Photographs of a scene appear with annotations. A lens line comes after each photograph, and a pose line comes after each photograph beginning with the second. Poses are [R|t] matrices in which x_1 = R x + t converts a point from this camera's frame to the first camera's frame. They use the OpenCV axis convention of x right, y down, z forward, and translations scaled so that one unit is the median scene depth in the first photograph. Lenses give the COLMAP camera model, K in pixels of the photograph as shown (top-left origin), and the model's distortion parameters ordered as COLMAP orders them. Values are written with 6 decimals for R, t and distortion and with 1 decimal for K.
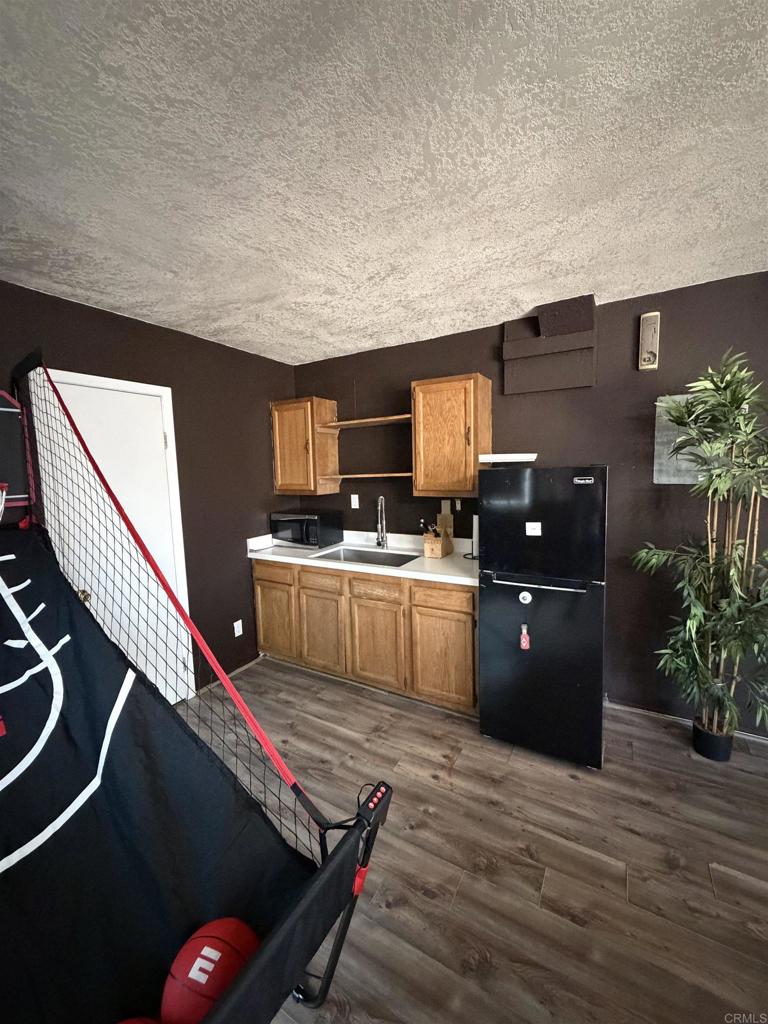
lens RADIAL K [[406.0, 0, 385.1], [0, 406.0, 510.8], [0, 0, 1]] dist [-0.001013, -0.000045]
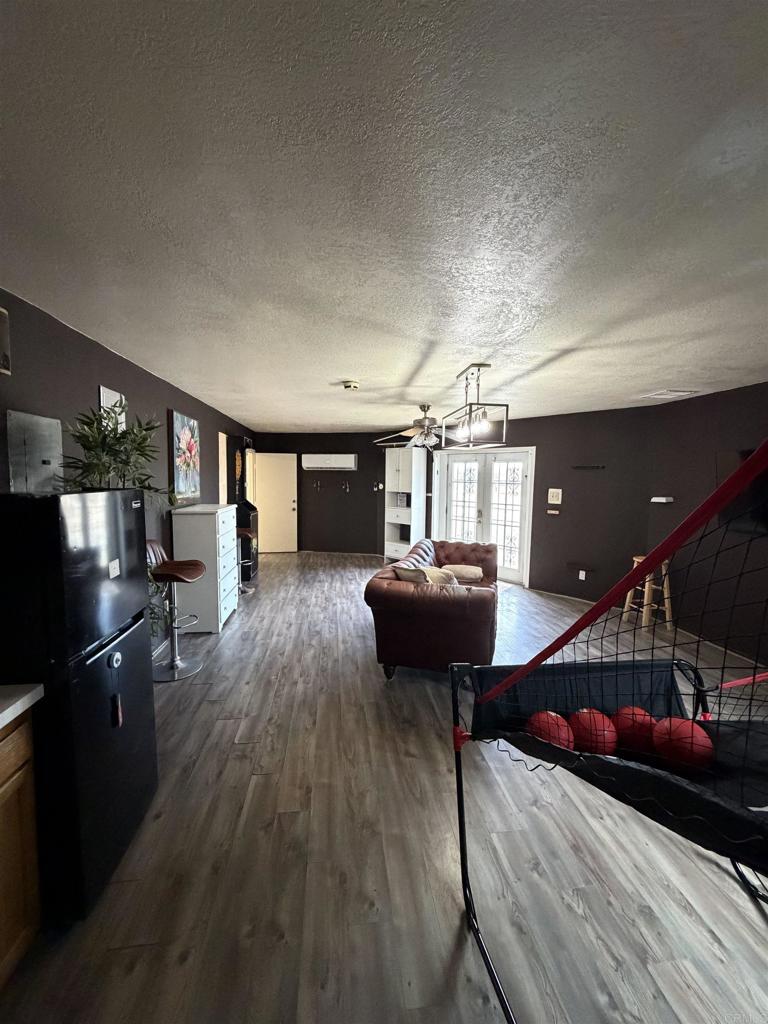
lens RADIAL K [[406.0, 0, 383.6], [0, 406.0, 512.7], [0, 0, 1]] dist [-0.001013, -0.000045]
pose [[-0.604796, -0.048002, 0.794932, -0.644085], [0.090226, 0.987625, 0.128283, -0.131381], [-0.791253, 0.149309, -0.592981, 1.169344]]
